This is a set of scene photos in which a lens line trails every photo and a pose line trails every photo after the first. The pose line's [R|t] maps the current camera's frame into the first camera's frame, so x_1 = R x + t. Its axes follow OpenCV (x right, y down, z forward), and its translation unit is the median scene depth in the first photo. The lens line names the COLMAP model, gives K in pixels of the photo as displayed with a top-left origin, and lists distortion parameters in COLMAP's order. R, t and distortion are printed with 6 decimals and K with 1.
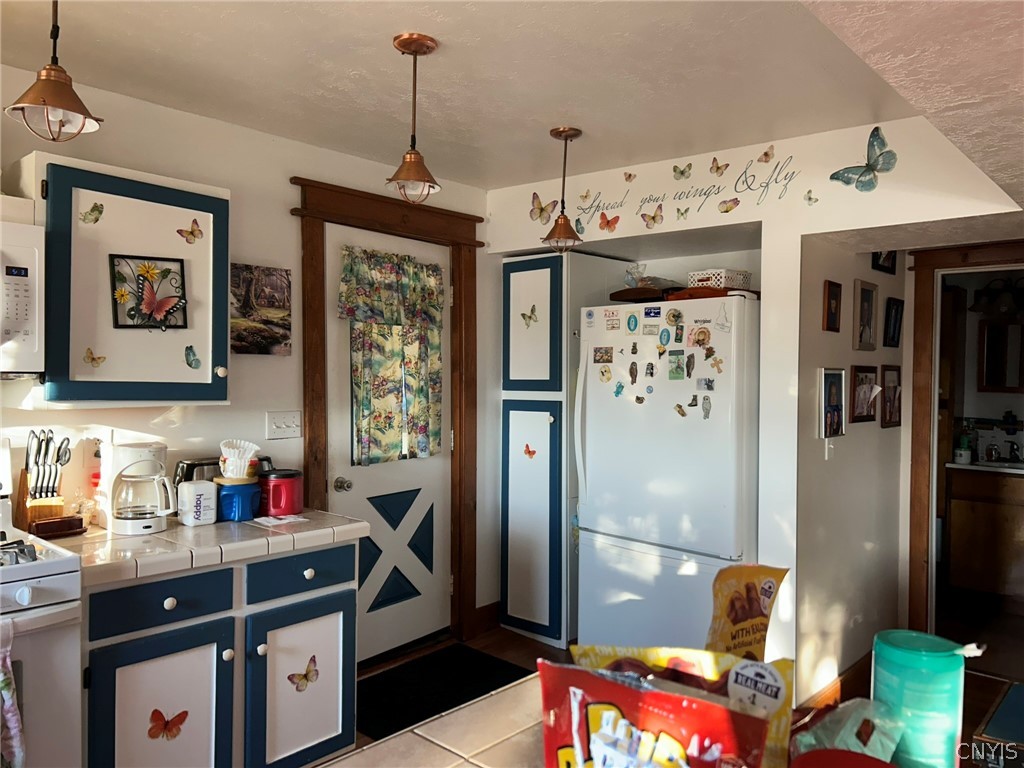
lens RADIAL K [[764.2, 0, 511.7], [0, 764.2, 386.5], [0, 0, 1]] dist [0.055275, -0.064835]
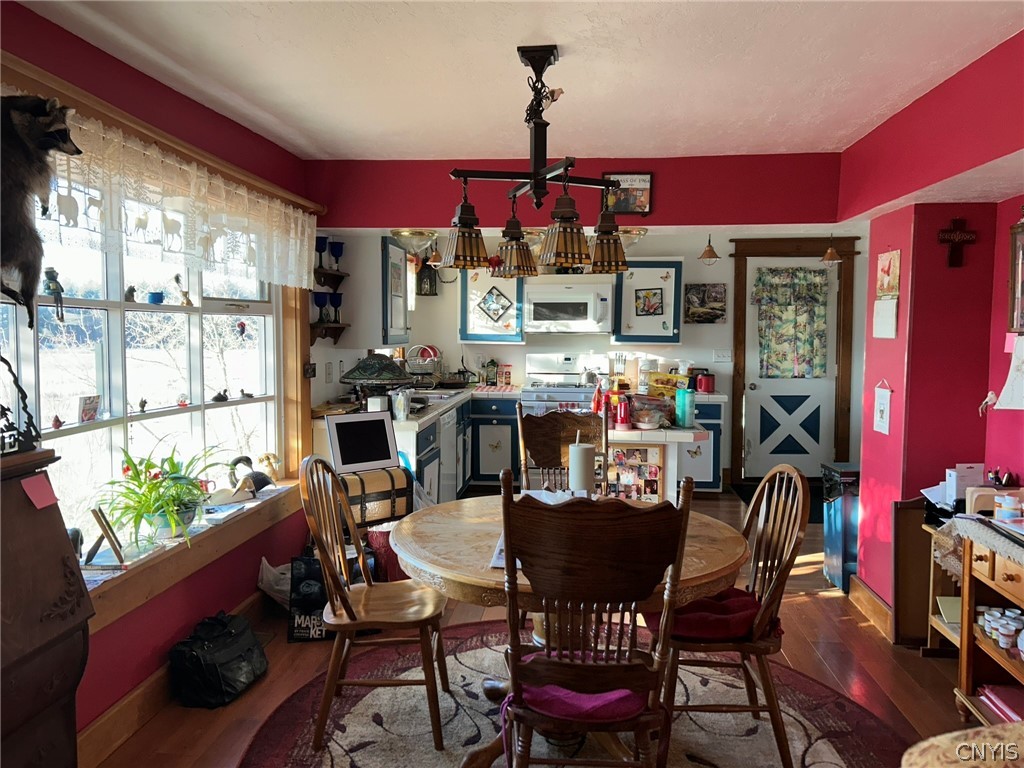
lens RADIAL K [[764.2, 0, 505.1], [0, 764.2, 391.2], [0, 0, 1]] dist [0.055275, -0.064835]
pose [[0.582928, 0.049299, -0.811027, 1.326309], [-0.009140, 0.998492, 0.054125, 0.045656], [0.812472, -0.024139, 0.582500, -0.907441]]
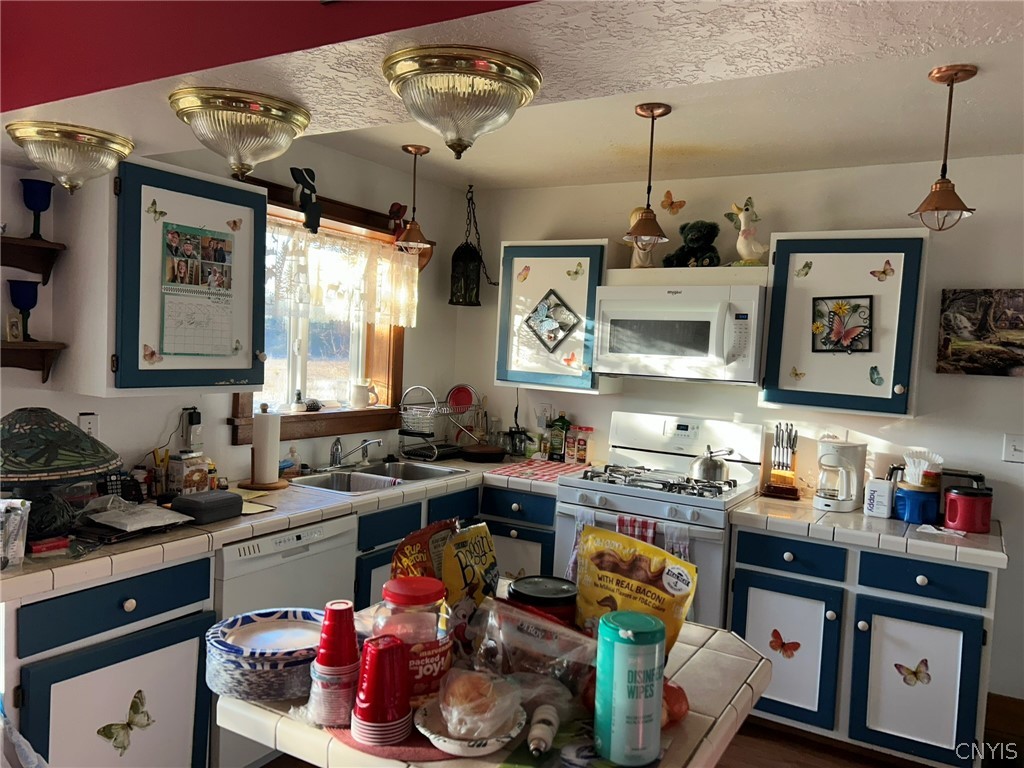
lens RADIAL K [[764.2, 0, 520.8], [0, 764.2, 390.6], [0, 0, 1]] dist [0.055275, -0.064835]
pose [[0.193100, 0.048820, -0.979964, 0.642159], [-0.063383, 0.997296, 0.037193, -0.023947], [0.979130, 0.054931, 0.195673, 0.217514]]
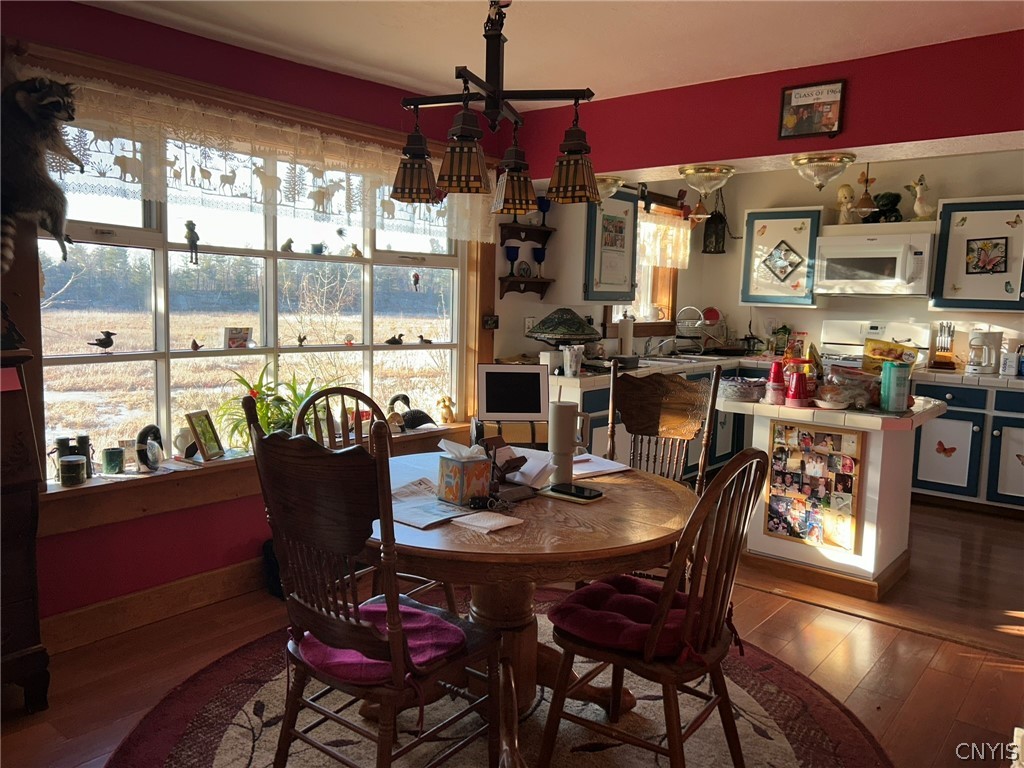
lens RADIAL K [[764.2, 0, 518.9], [0, 764.2, 382.6], [0, 0, 1]] dist [0.055275, -0.064835]
pose [[0.039683, 0.095239, -0.994663, 1.453747], [-0.041204, 0.994756, 0.093604, 0.067555], [0.998362, 0.037269, 0.043399, -0.295896]]
